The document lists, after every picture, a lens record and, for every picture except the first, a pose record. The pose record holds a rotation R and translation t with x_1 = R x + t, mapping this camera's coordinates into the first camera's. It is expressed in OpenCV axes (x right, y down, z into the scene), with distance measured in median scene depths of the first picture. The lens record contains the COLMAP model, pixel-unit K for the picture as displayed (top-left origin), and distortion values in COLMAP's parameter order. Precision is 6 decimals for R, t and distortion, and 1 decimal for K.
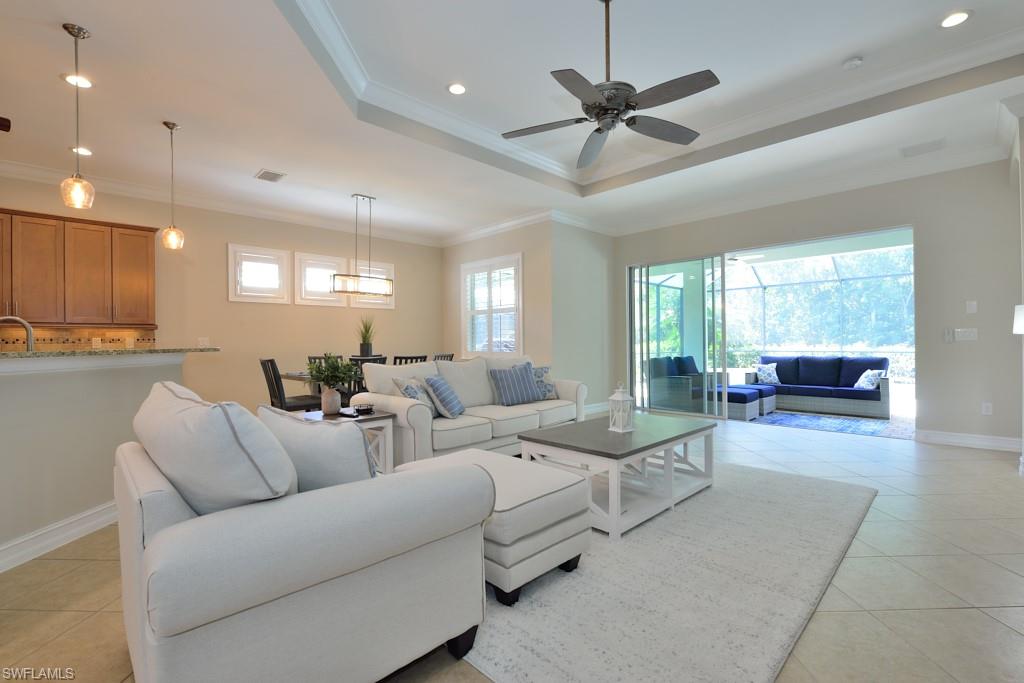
lens RADIAL K [[461.1, 0, 512.0], [0, 461.1, 341.5], [0, 0, 1]] dist [-0.002755, -0.000487]
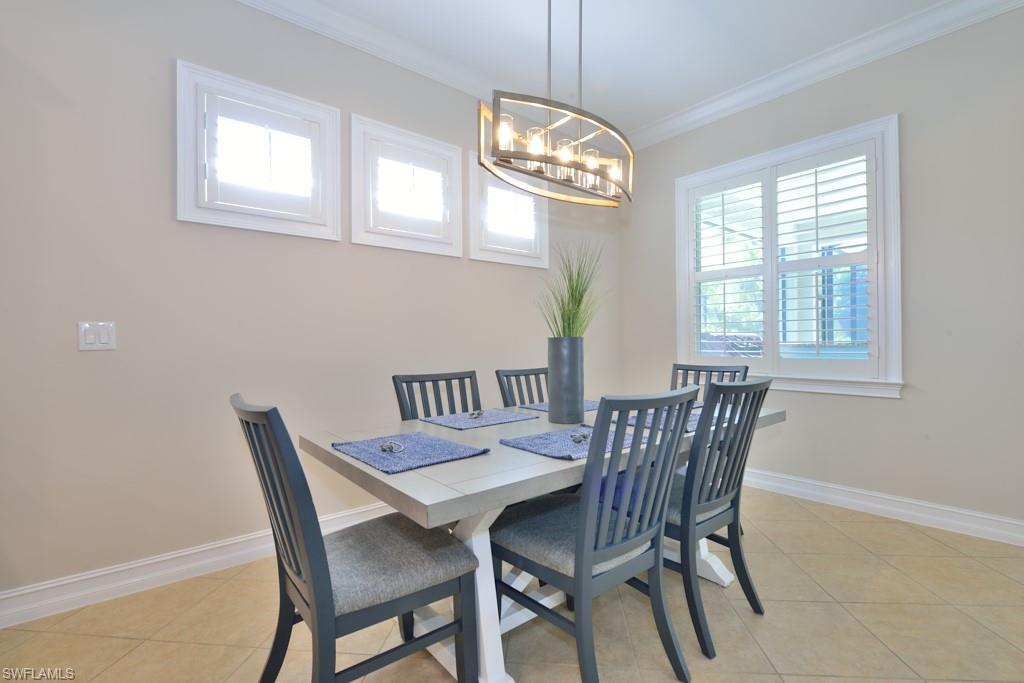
lens RADIAL K [[461.1, 0, 512.0], [0, 461.1, 341.5], [0, 0, 1]] dist [-0.002755, -0.000487]
pose [[0.997008, 0.001701, -0.077284, -0.301788], [-0.001307, 0.999986, 0.005153, 0.004214], [0.077292, -0.005037, 0.996996, 0.610815]]
